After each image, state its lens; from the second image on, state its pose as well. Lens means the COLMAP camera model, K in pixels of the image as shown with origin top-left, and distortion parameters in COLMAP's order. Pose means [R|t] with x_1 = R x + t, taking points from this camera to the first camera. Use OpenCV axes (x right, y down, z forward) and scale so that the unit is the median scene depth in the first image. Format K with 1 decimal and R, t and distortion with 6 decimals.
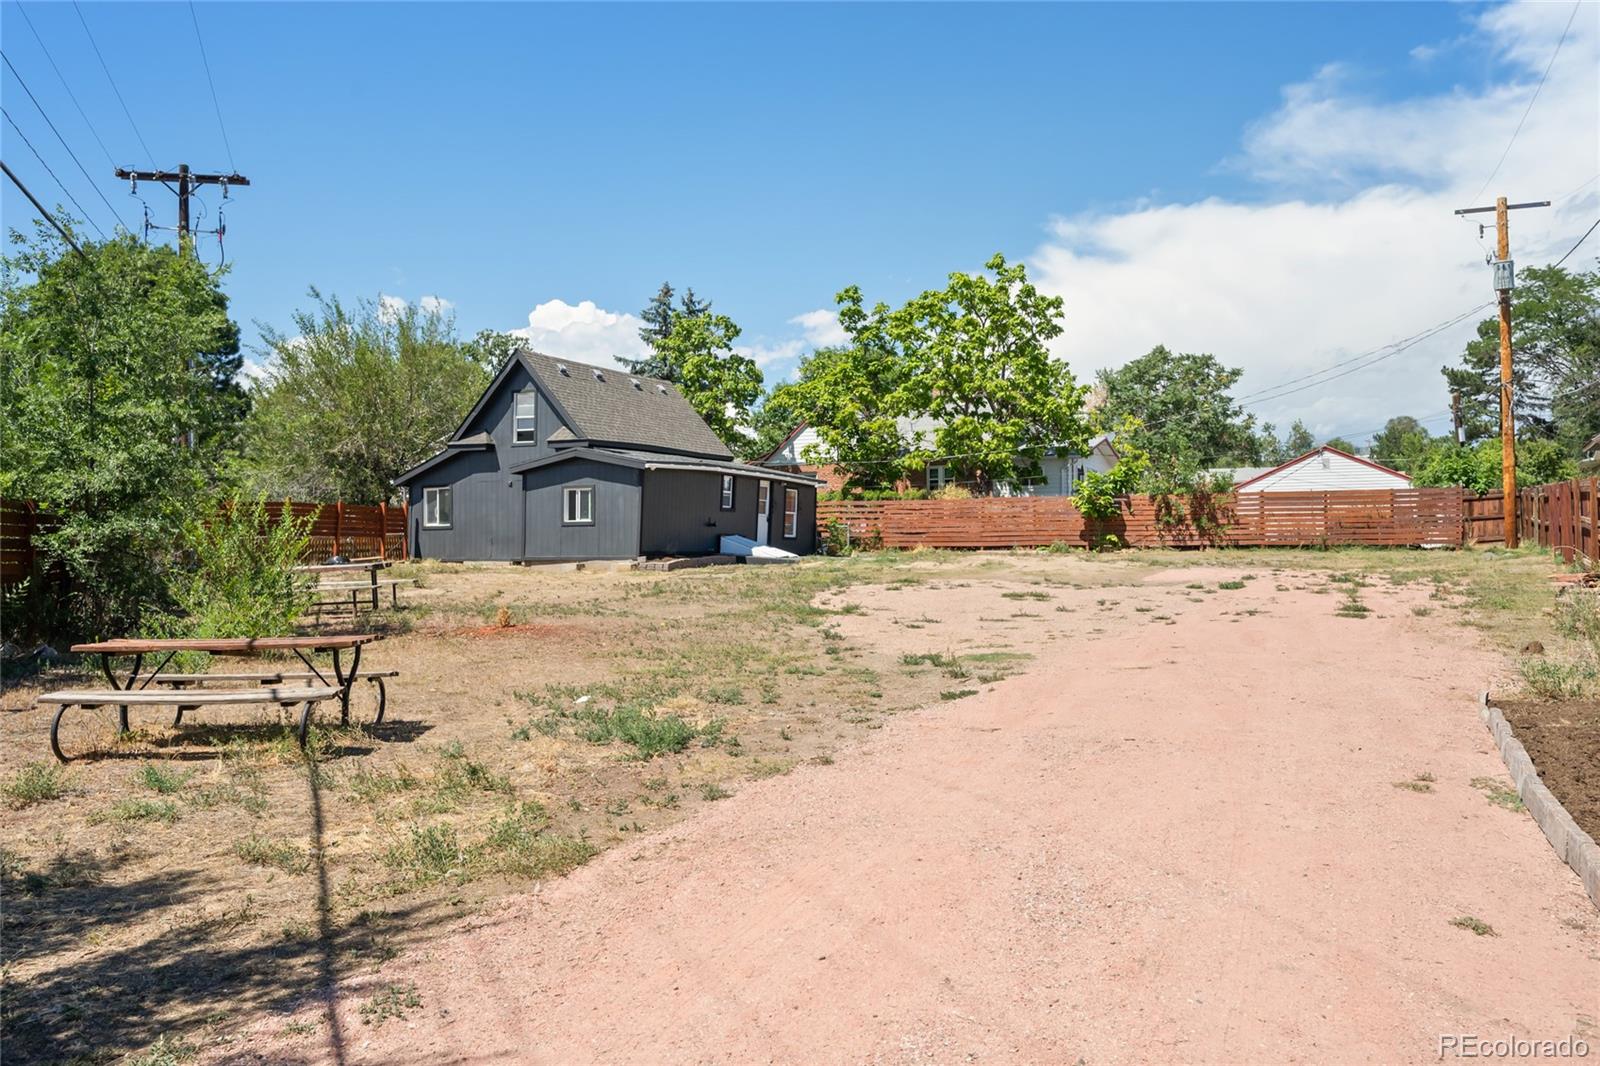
lens RADIAL K [[1165.9, 0, 797.7], [0, 1165.9, 536.3], [0, 0, 1]] dist [0.000010, 0.000016]
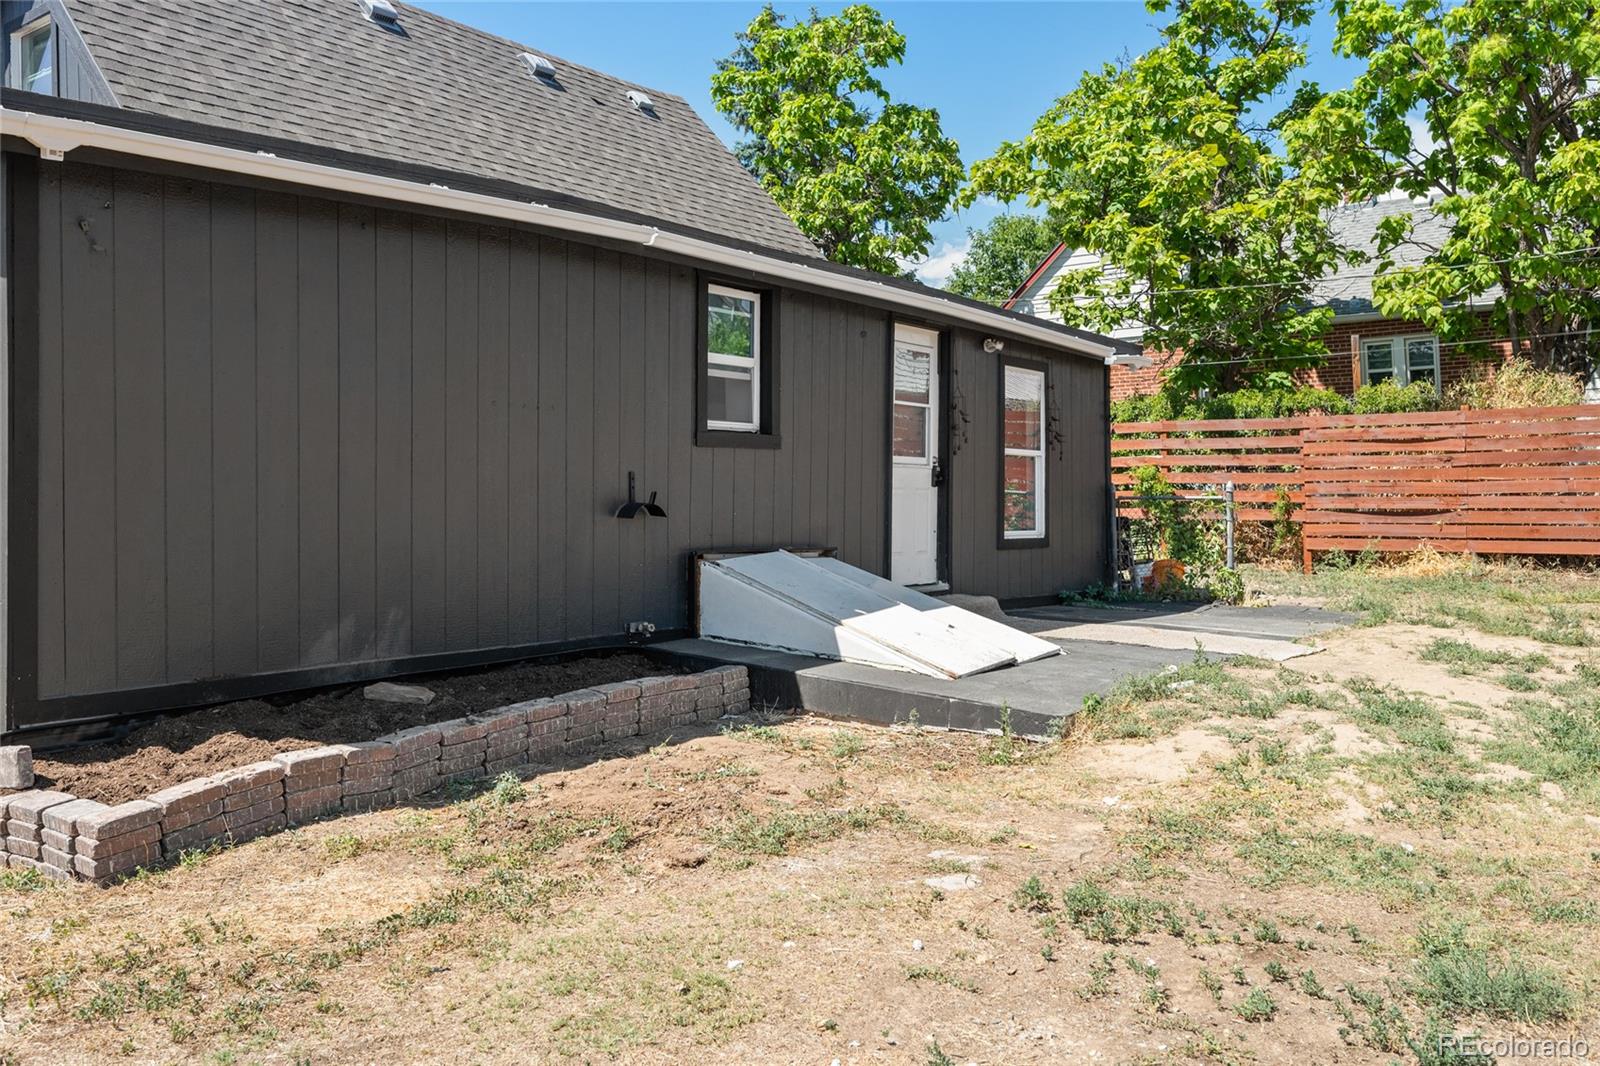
lens RADIAL K [[1307.6, 0, 789.6], [0, 1307.6, 525.2], [0, 0, 1]] dist [0.012380, -0.003979]
pose [[0.984061, -0.003249, -0.177804, -0.005116], [0.007992, 0.999631, 0.025966, -0.010290], [0.177654, -0.026973, 0.983723, 0.614086]]
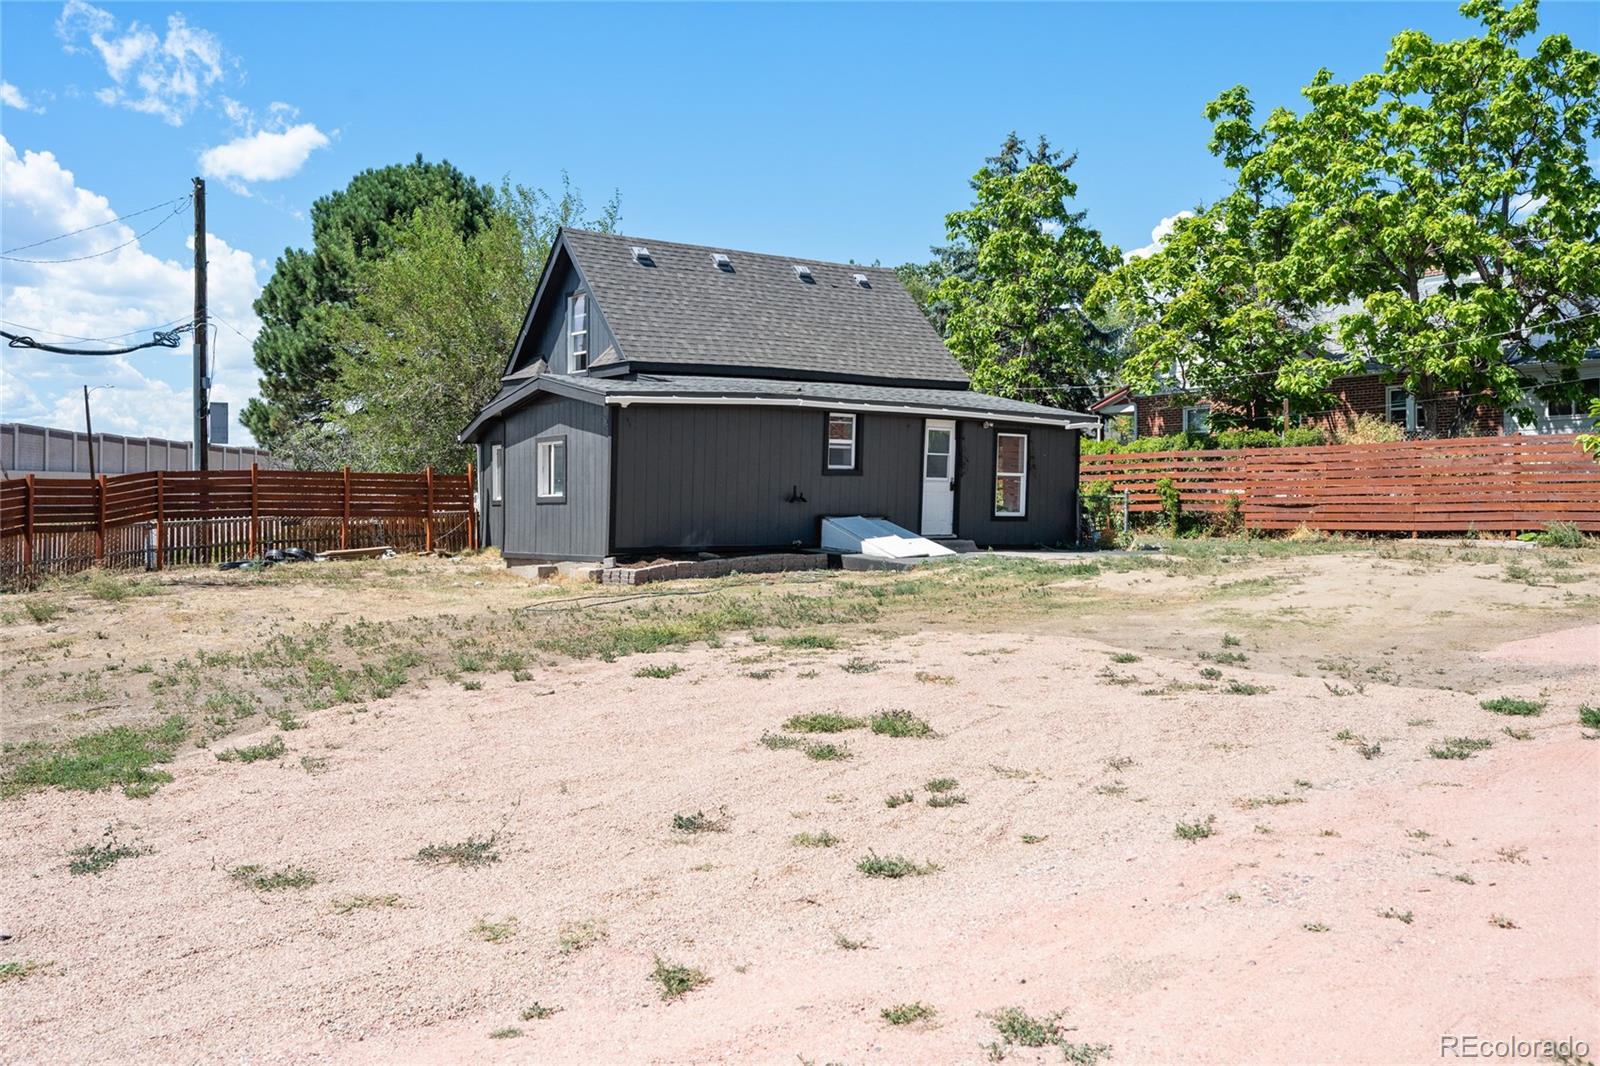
lens RADIAL K [[1367.7, 0, 801.1], [0, 1367.7, 529.0], [0, 0, 1]] dist [-0.001963, -0.011959]
pose [[0.898216, 0.005038, -0.439526, 0.178577], [0.006218, 0.999689, 0.024165, -0.009102], [0.439511, -0.024438, 0.897905, 0.311433]]
